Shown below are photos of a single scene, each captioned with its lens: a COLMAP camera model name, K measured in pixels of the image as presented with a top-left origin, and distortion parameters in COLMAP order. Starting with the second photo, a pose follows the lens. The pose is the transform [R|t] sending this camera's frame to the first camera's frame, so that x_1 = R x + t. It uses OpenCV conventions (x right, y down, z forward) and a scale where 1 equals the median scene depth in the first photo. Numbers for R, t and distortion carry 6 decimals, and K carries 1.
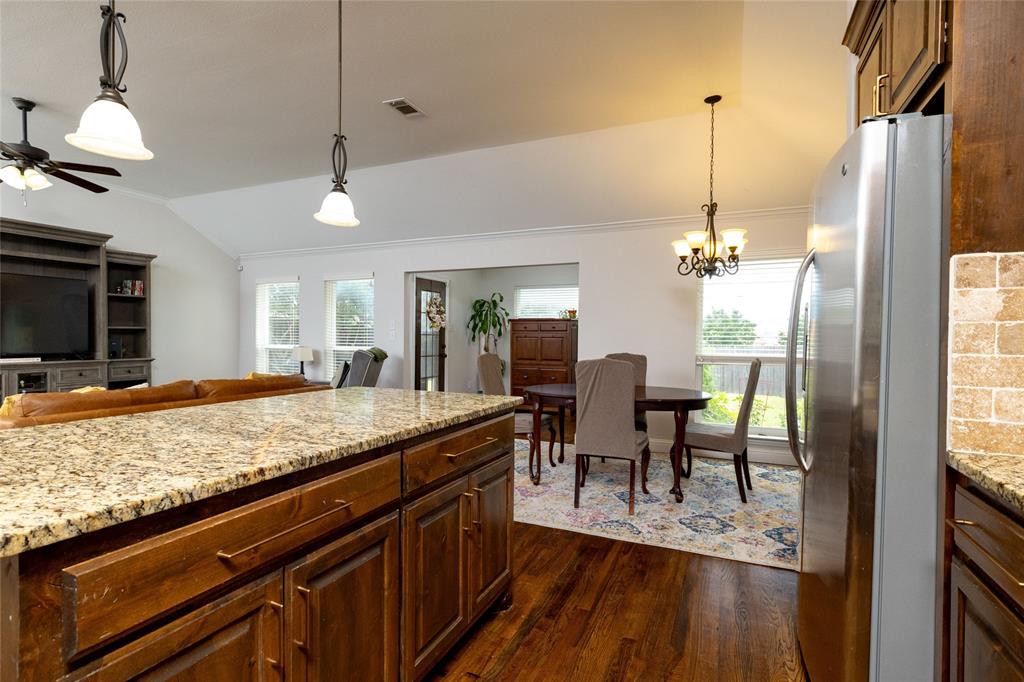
lens RADIAL K [[493.5, 0, 513.8], [0, 493.5, 341.9], [0, 0, 1]] dist [-0.003760, 0.001009]
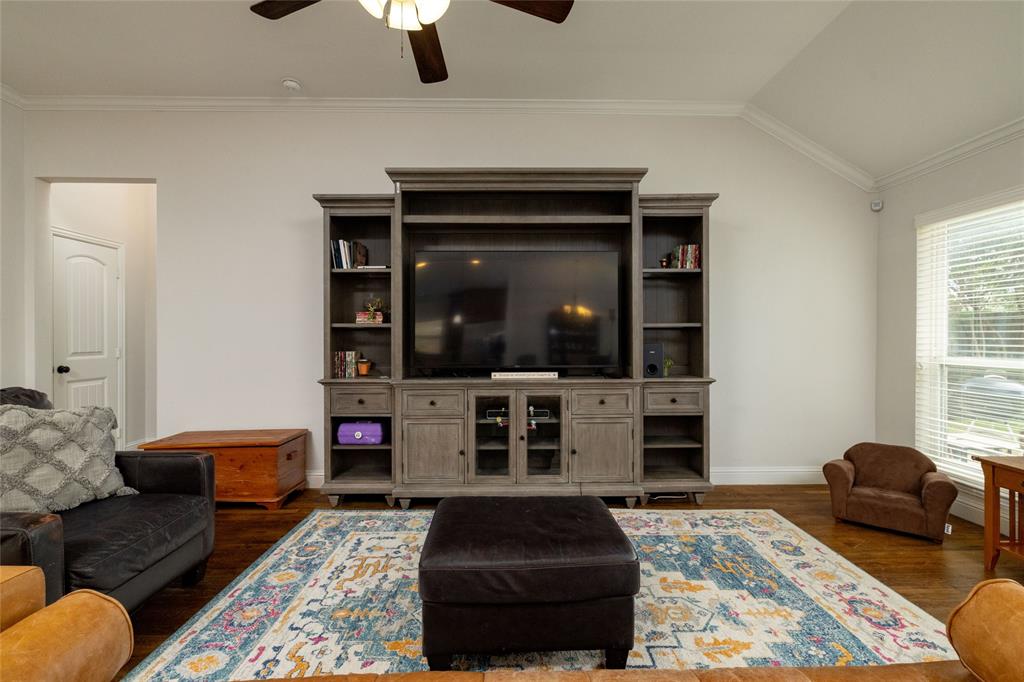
lens RADIAL K [[462.4, 0, 511.2], [0, 462.4, 335.0], [0, 0, 1]] dist [0.003351, 0.000835]
pose [[0.416680, -0.012516, -0.908967, -0.414872], [-0.006500, 0.999839, -0.016747, -0.007868], [0.909030, 0.012886, 0.416532, 0.677559]]
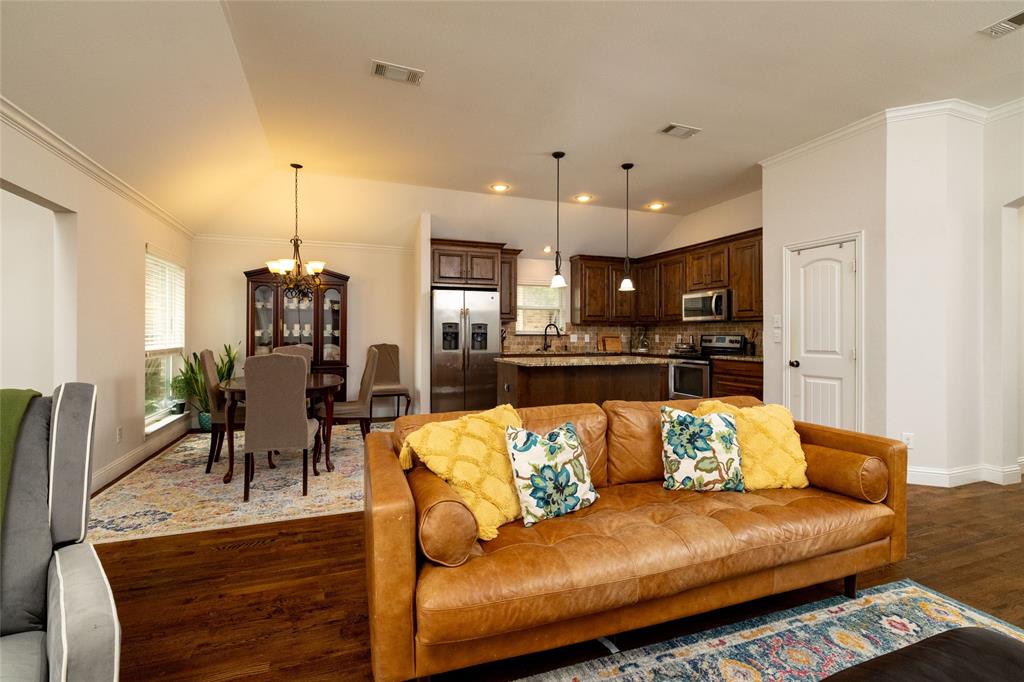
lens RADIAL K [[462.4, 0, 510.1], [0, 462.4, 330.7], [0, 0, 1]] dist [0.003351, 0.000835]
pose [[-0.695072, -0.005368, 0.718920, -0.717951], [-0.000403, 0.999975, 0.007077, -0.017527], [-0.718940, 0.004629, -0.695057, 1.076732]]
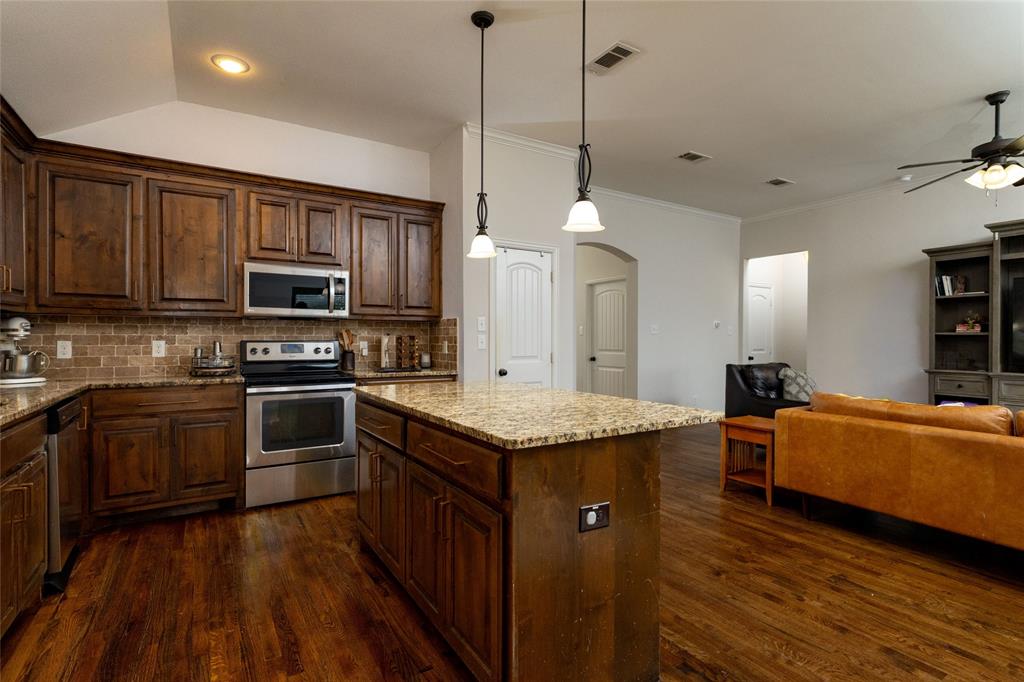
lens RADIAL K [[493.5, 0, 505.7], [0, 493.5, 342.9], [0, 0, 1]] dist [-0.003760, 0.001009]
pose [[-0.565730, -0.002433, -0.824587, 0.227464], [-0.015360, 0.999853, 0.007588, -0.005844], [0.824447, 0.016958, -0.565685, 0.564100]]
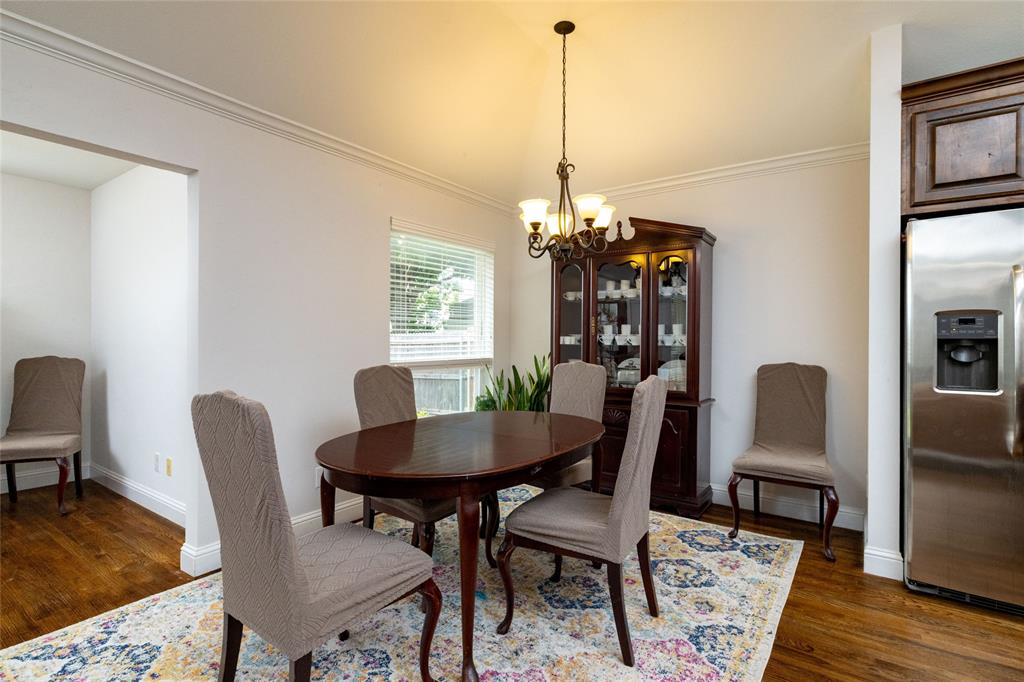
lens RADIAL K [[493.5, 0, 508.7], [0, 493.5, 345.2], [0, 0, 1]] dist [-0.003760, 0.001009]
pose [[0.205840, -0.020960, 0.978361, -0.268816], [0.006888, 0.999777, 0.019969, -0.010951], [-0.978561, 0.002628, 0.205939, 0.671425]]
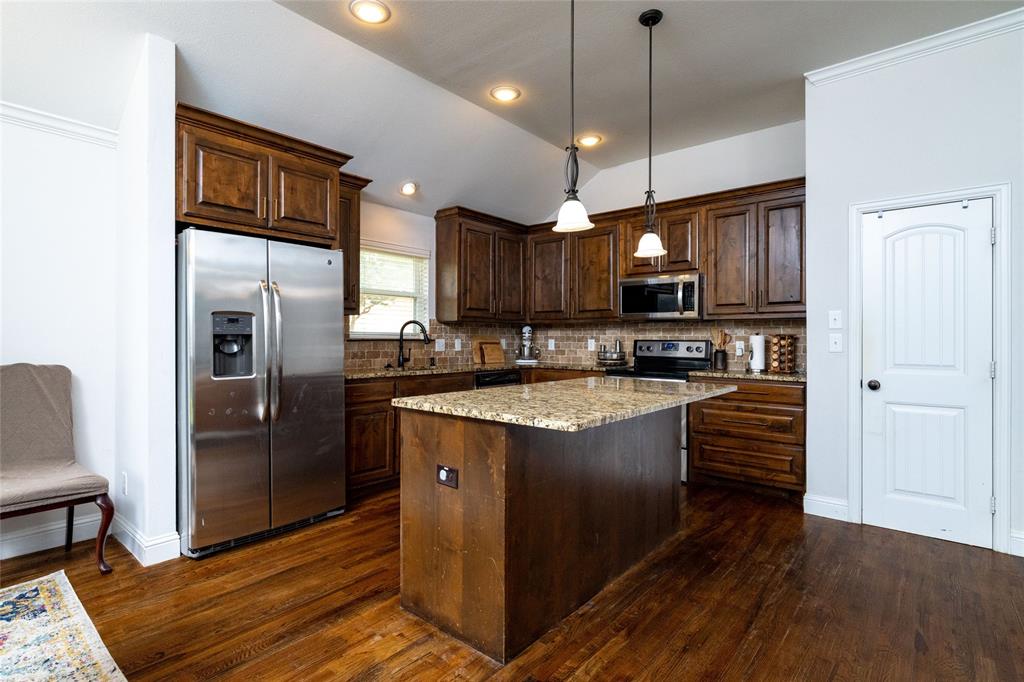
lens RADIAL K [[493.5, 0, 511.7], [0, 493.5, 339.9], [0, 0, 1]] dist [-0.003760, 0.001009]
pose [[-0.958946, -0.013225, 0.283281, -0.208515], [-0.008925, 0.999825, 0.016466, -0.010687], [-0.283449, 0.013262, -0.958895, 0.793196]]
